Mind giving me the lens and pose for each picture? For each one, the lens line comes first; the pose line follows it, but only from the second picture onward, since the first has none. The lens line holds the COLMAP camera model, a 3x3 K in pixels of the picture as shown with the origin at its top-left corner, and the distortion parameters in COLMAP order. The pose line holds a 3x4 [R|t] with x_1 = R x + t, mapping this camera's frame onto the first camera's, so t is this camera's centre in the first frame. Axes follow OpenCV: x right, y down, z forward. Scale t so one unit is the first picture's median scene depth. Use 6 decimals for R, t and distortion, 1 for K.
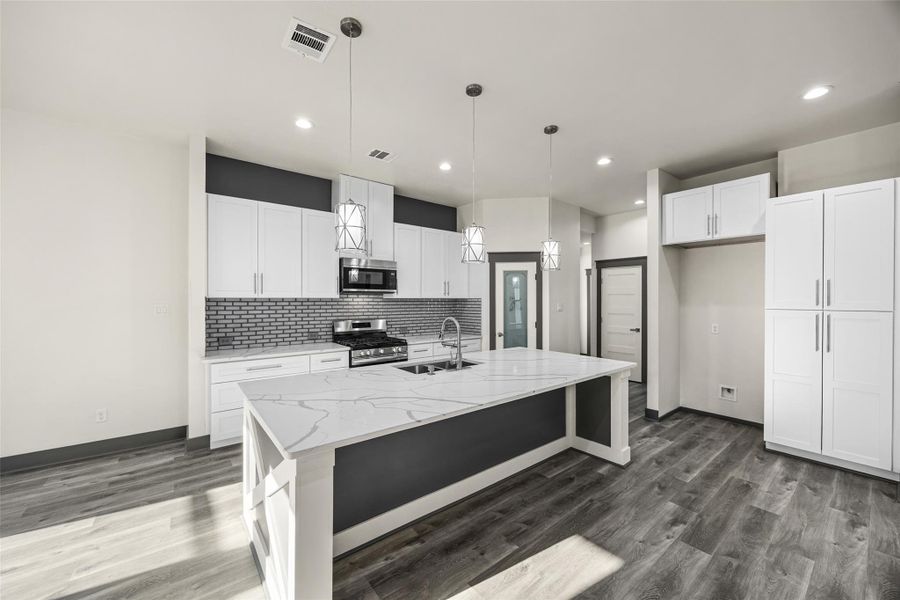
lens RADIAL K [[347.6, 0, 450.0], [0, 347.6, 300.0], [0, 0, 1]] dist [-0.001151, -0.000101]
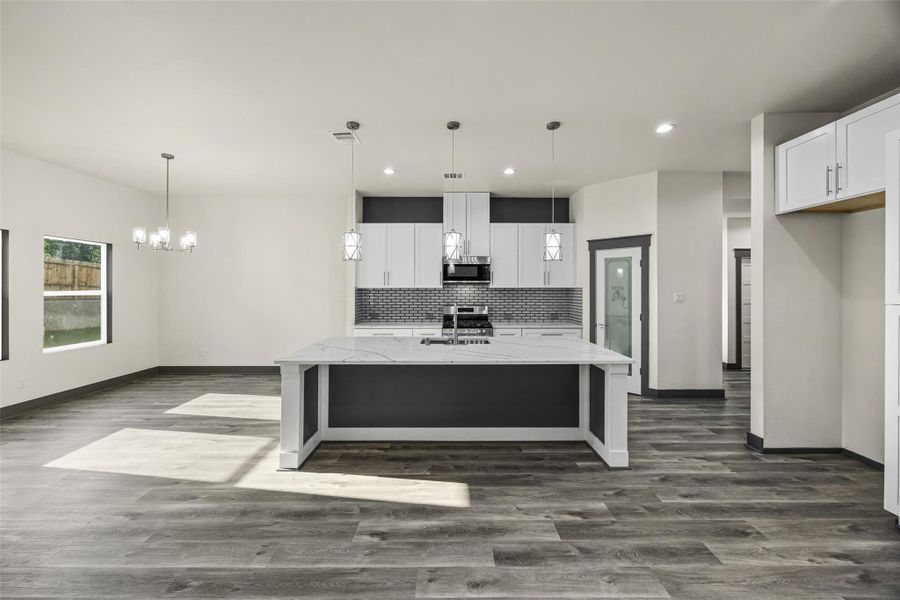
lens RADIAL K [[351.3, 0, 451.2], [0, 351.3, 286.7], [0, 0, 1]] dist [-0.000737, 0.000020]
pose [[0.780594, -0.005010, -0.625018, 0.564131], [0.000551, 0.999973, -0.007327, -0.000968], [0.625038, 0.005375, 0.780576, -0.005377]]
